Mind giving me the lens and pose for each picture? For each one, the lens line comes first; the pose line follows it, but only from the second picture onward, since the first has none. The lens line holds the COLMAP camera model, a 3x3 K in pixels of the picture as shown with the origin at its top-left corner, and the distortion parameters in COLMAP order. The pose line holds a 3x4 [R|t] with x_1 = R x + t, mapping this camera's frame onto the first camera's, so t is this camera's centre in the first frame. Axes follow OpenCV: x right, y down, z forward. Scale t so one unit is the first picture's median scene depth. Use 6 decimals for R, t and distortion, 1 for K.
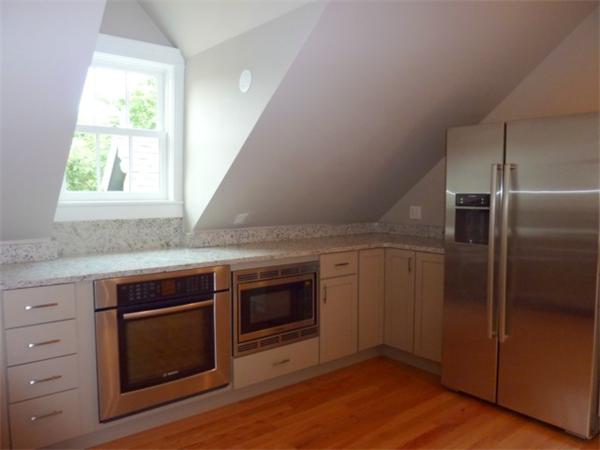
lens RADIAL K [[454.6, 0, 300.0], [0, 454.6, 225.0], [0, 0, 1]] dist [-0.007561, -0.007304]
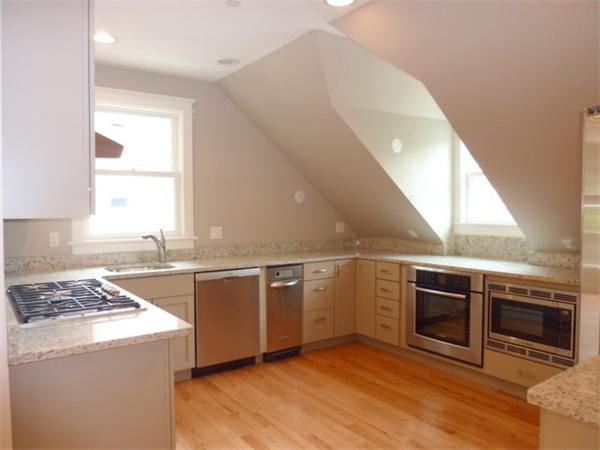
lens RADIAL K [[454.6, 0, 300.0], [0, 454.6, 225.0], [0, 0, 1]] dist [-0.007561, -0.007304]
pose [[-0.047638, 0.035471, -0.998235, 1.093865], [-0.070339, 0.996769, 0.038775, -0.062447], [0.996385, 0.072062, -0.044990, 0.494365]]
